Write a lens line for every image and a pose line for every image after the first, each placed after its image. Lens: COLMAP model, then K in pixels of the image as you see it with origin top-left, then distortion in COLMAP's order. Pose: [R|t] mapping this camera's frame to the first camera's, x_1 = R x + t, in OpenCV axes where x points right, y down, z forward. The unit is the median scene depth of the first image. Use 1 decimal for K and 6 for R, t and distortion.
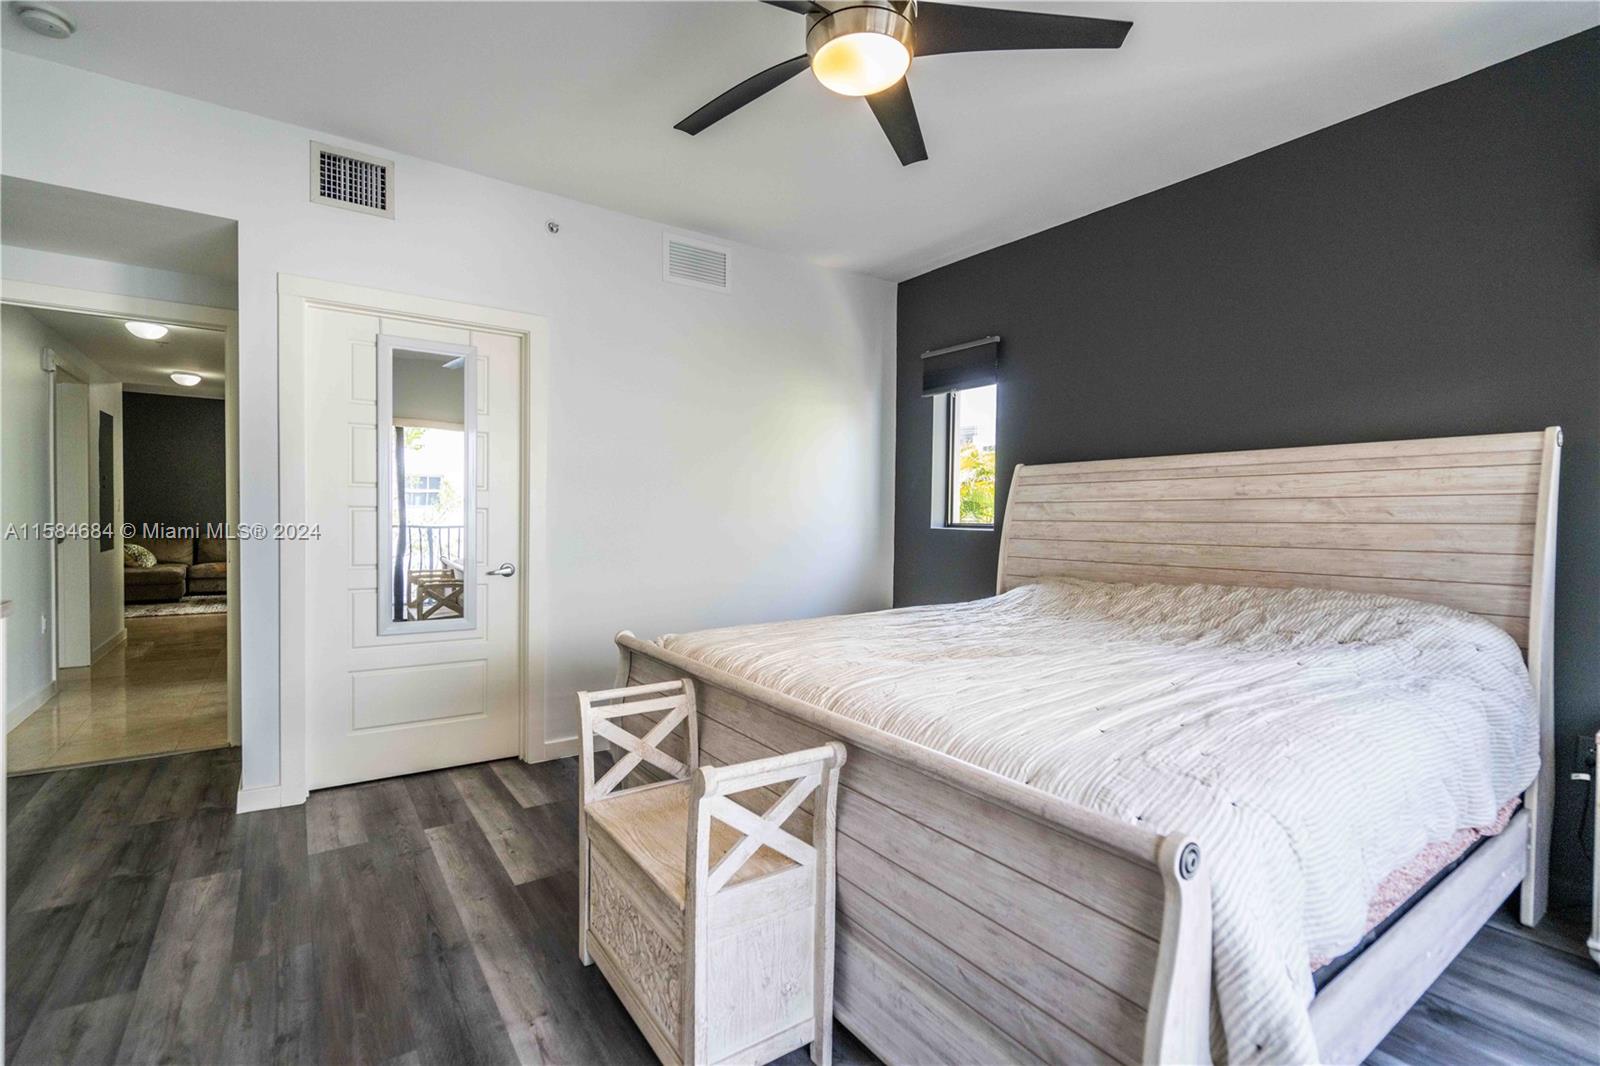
lens RADIAL K [[727.1, 0, 796.4], [0, 727.1, 520.6], [0, 0, 1]] dist [-0.001626, 0.000441]
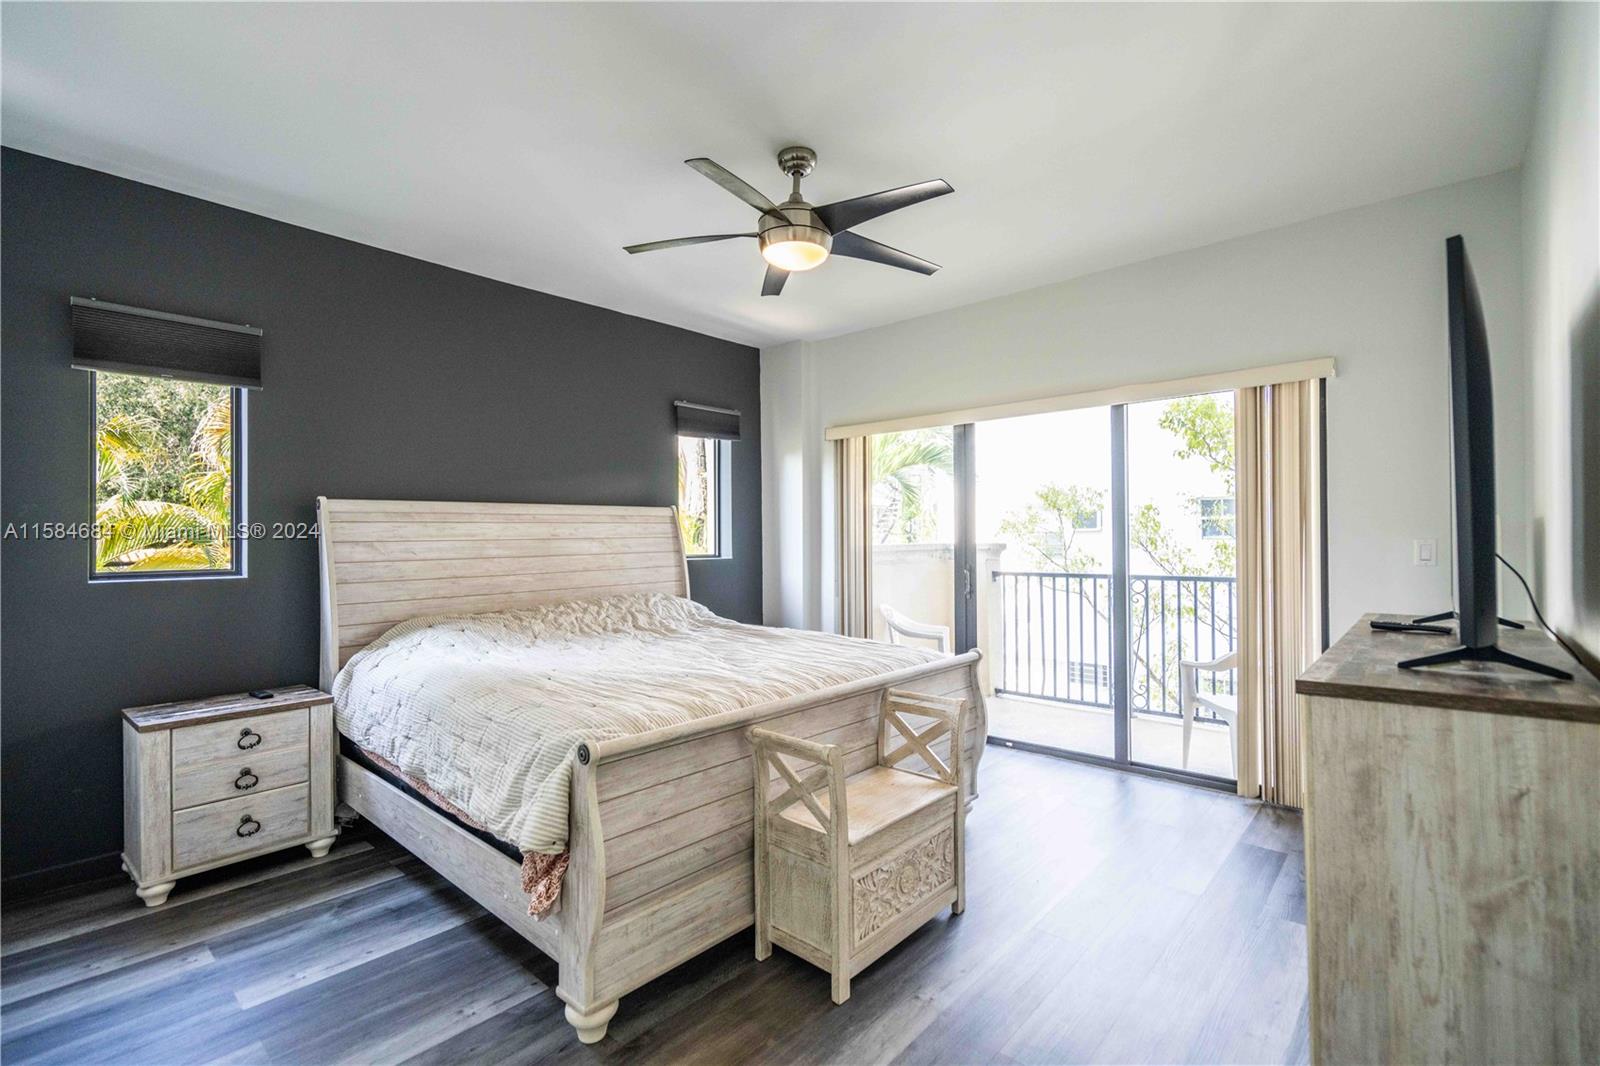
lens RADIAL K [[727.1, 0, 796.6], [0, 727.1, 540.1], [0, 0, 1]] dist [-0.001626, 0.000441]
pose [[-0.232743, 0.012755, 0.972455, -0.753540], [0.034191, 0.999403, -0.004925, -0.004392], [-0.971937, 0.032103, -0.233040, 0.771306]]
